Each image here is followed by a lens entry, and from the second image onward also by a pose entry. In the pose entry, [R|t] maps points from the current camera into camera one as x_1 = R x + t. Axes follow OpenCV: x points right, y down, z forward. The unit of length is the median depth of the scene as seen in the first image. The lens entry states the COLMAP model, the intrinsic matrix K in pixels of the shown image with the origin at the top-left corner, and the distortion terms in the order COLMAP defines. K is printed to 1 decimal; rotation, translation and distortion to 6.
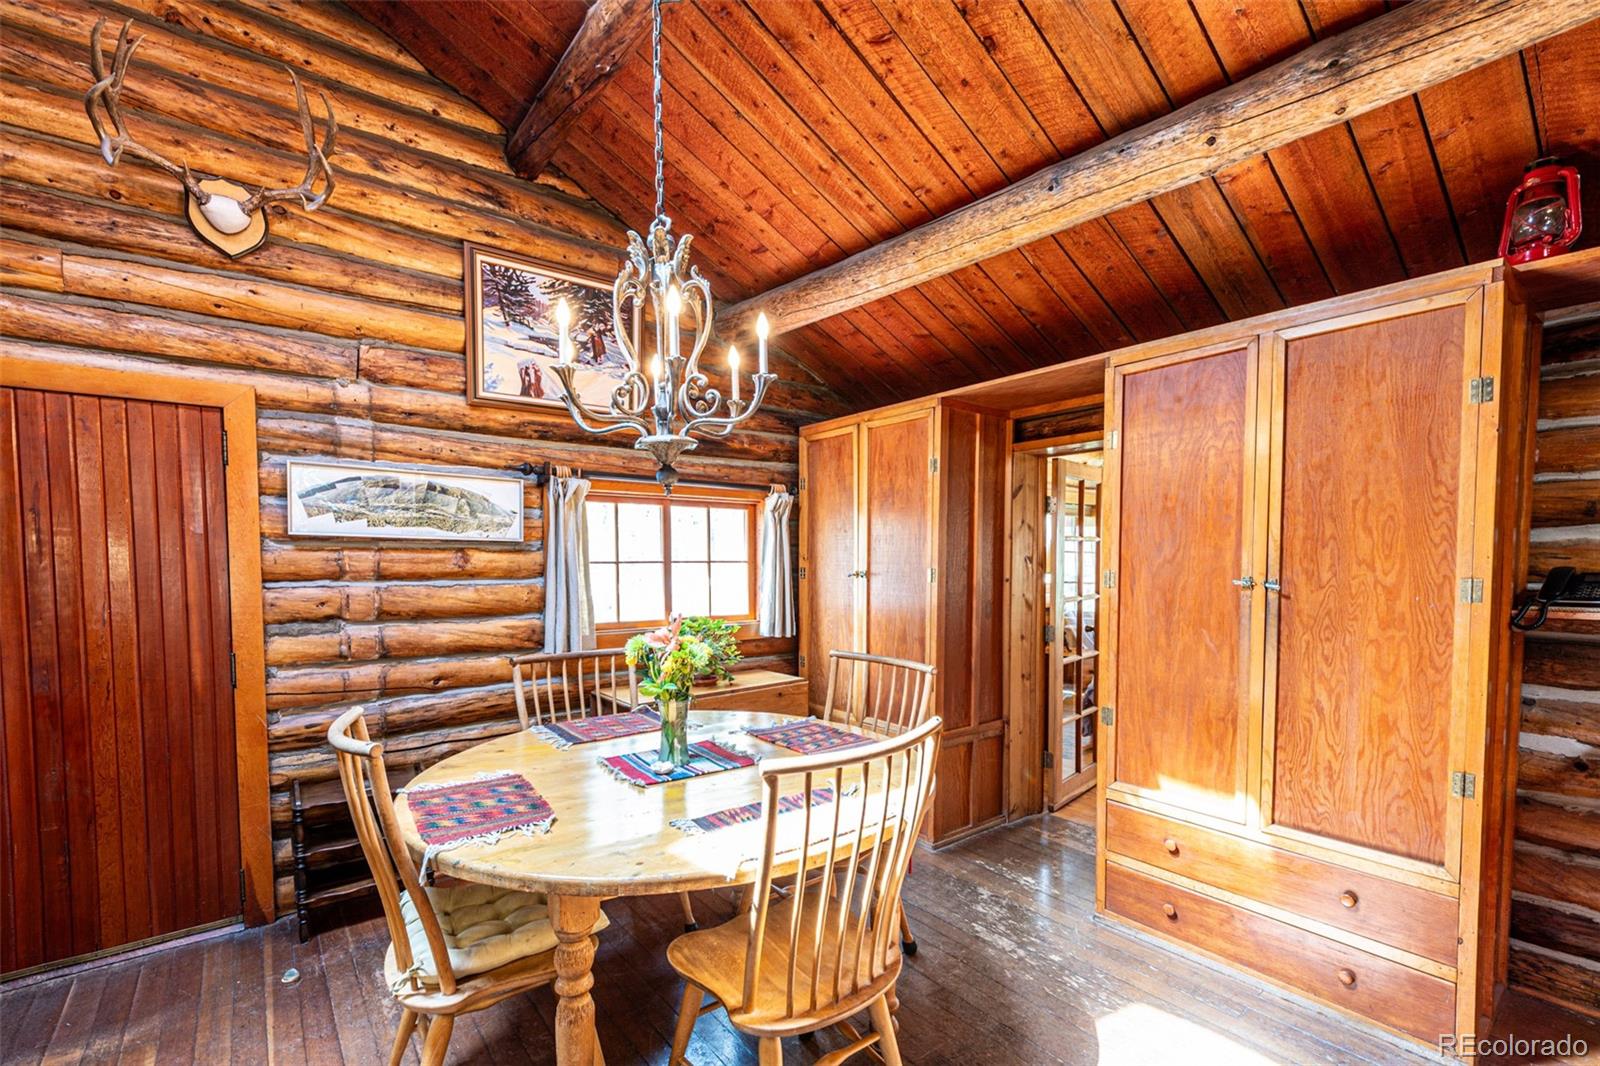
lens RADIAL K [[709.5, 0, 790.1], [0, 709.5, 592.0], [0, 0, 1]] dist [0.001013, -0.000076]
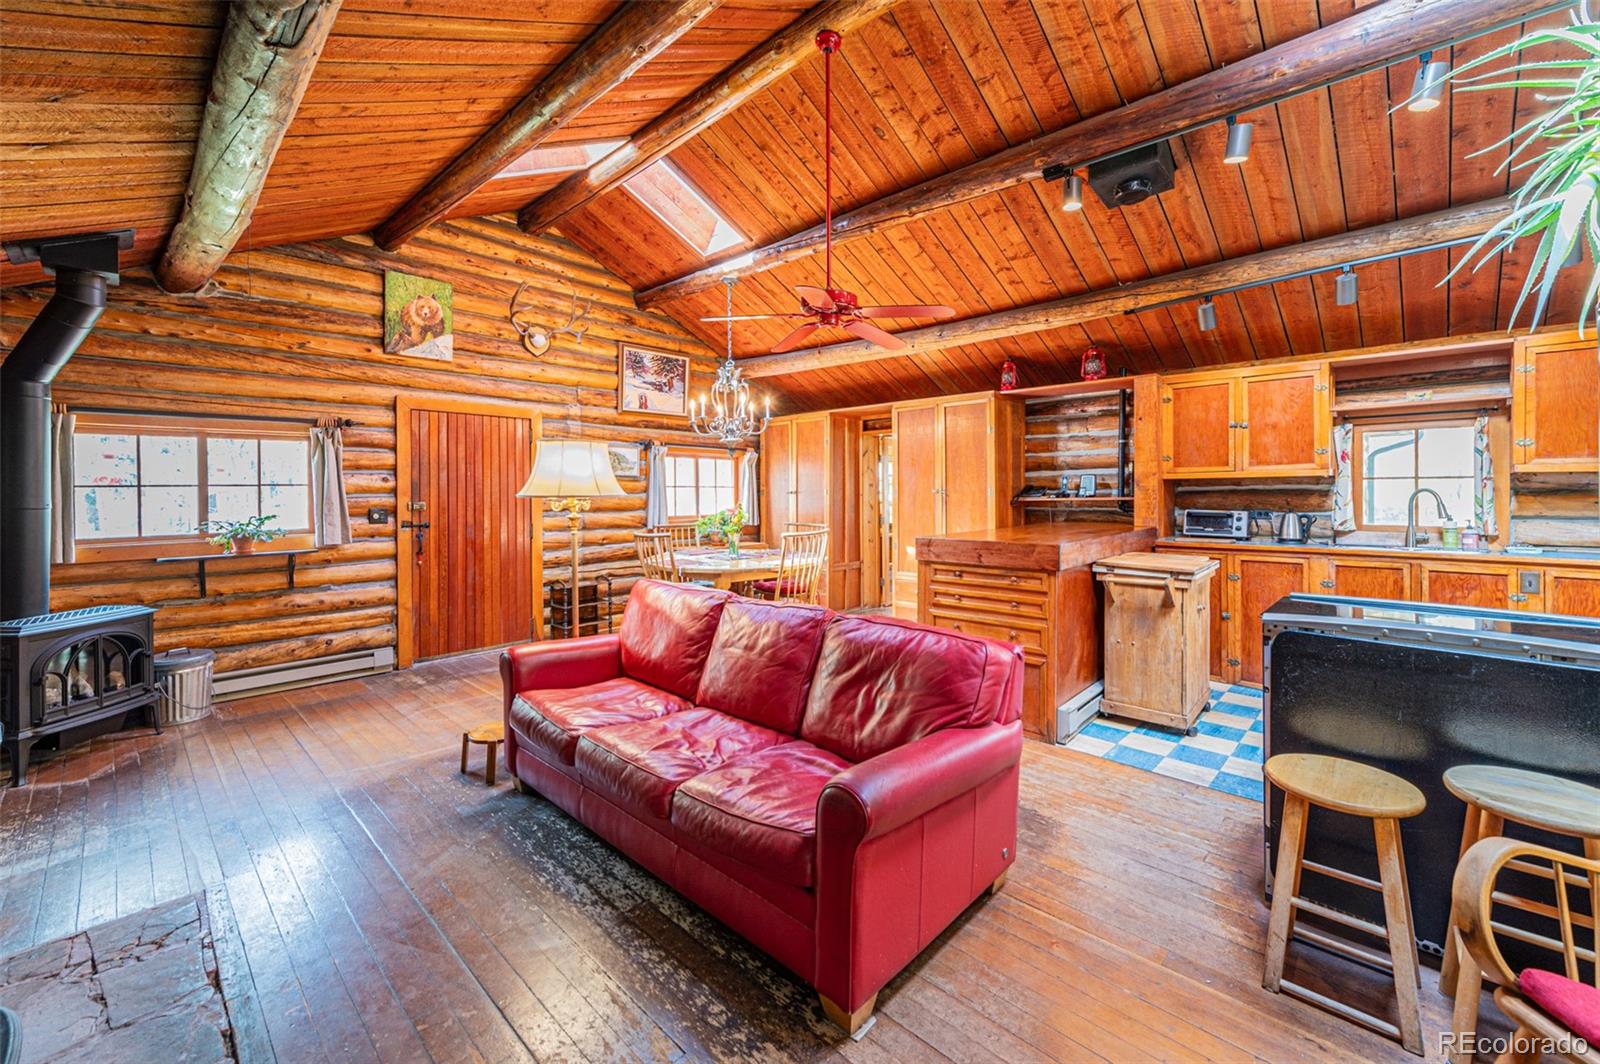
lens RADIAL K [[644.6, 0, 800.1], [0, 644.6, 503.8], [0, 0, 1]] dist [0.017763, -0.000009]
pose [[0.988019, -0.005222, 0.154244, -0.208278], [0.009958, 0.999502, -0.029953, 0.079840], [-0.154011, 0.031130, 0.987579, -1.052283]]
